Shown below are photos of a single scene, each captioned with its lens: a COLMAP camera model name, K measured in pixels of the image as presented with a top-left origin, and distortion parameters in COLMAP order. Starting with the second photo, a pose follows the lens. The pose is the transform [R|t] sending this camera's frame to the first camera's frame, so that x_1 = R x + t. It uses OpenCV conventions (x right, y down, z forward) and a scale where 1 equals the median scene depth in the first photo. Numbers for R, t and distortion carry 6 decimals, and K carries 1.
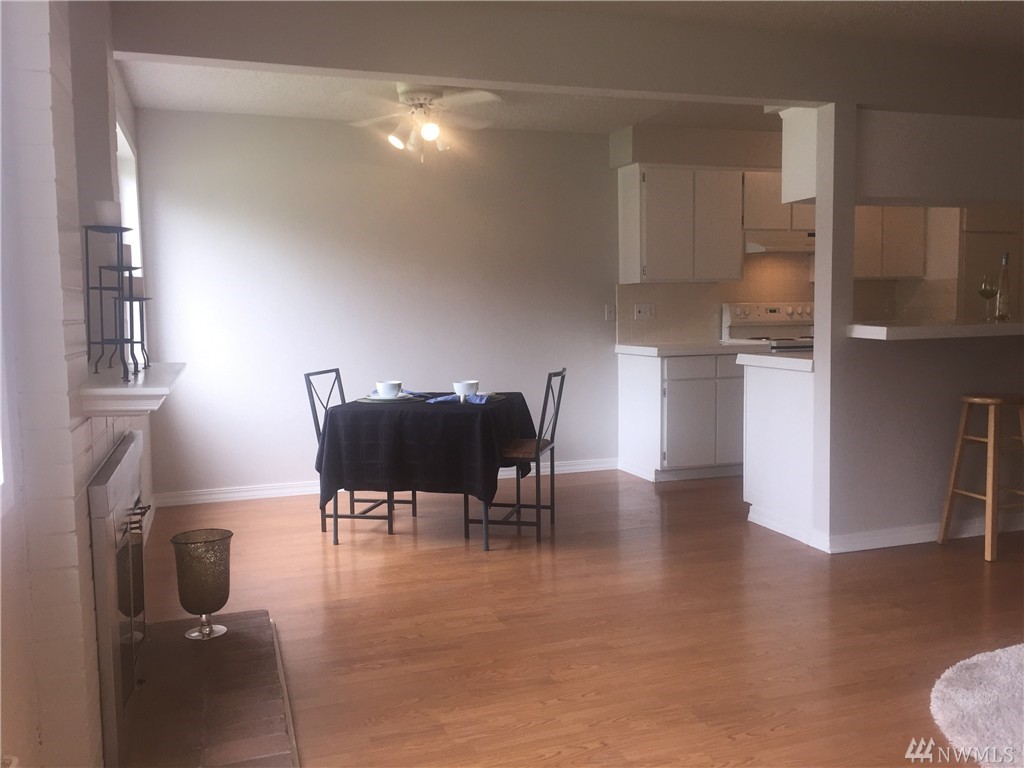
lens RADIAL K [[873.7, 0, 510.2], [0, 873.7, 382.8], [0, 0, 1]] dist [0.069574, -0.106782]
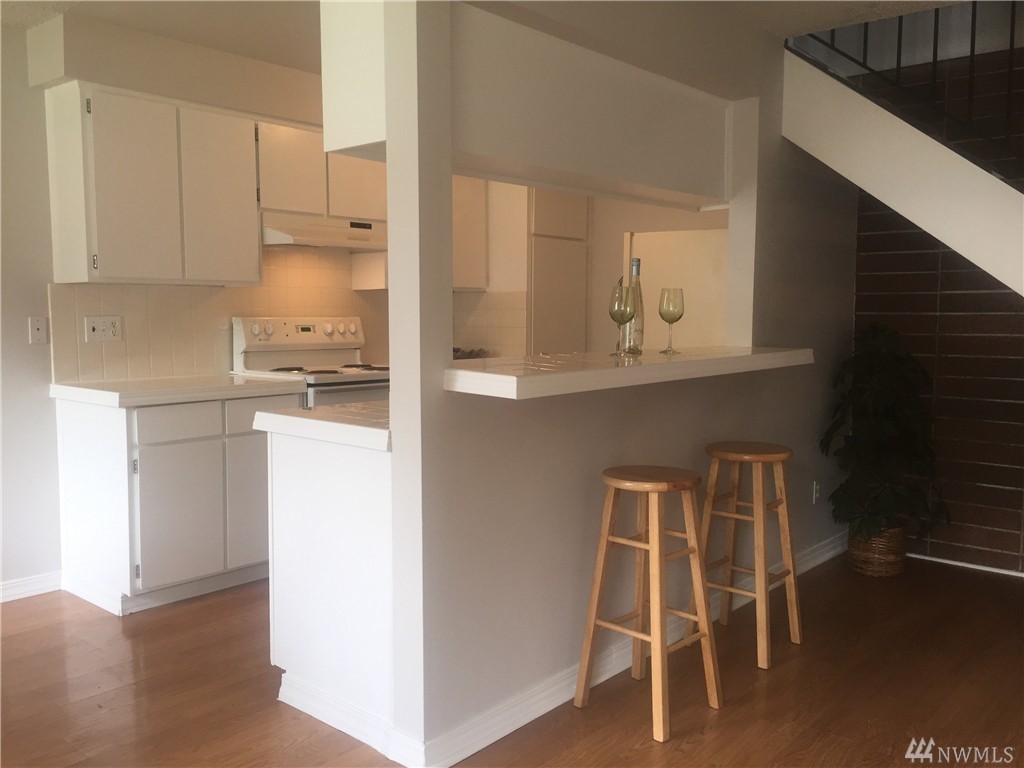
lens RADIAL K [[873.7, 0, 516.3], [0, 873.7, 378.9], [0, 0, 1]] dist [0.069574, -0.106782]
pose [[0.859209, -0.021910, 0.511155, 0.091579], [0.026476, 0.999648, -0.001656, -0.040069], [-0.510939, 0.014956, 0.859487, 0.340099]]
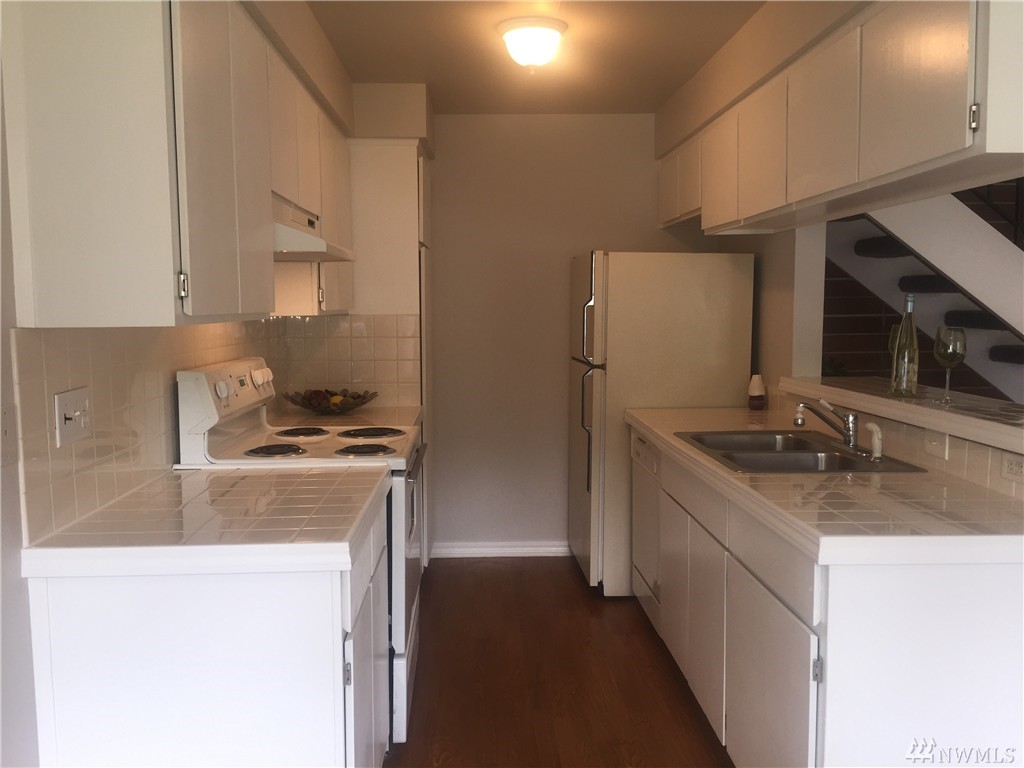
lens RADIAL K [[873.7, 0, 514.9], [0, 873.7, 385.4], [0, 0, 1]] dist [0.069574, -0.106782]
pose [[0.260302, -0.068993, 0.963059, -0.105182], [0.078865, 0.995630, 0.050010, -0.101955], [-0.962301, 0.062934, 0.264606, 0.833249]]
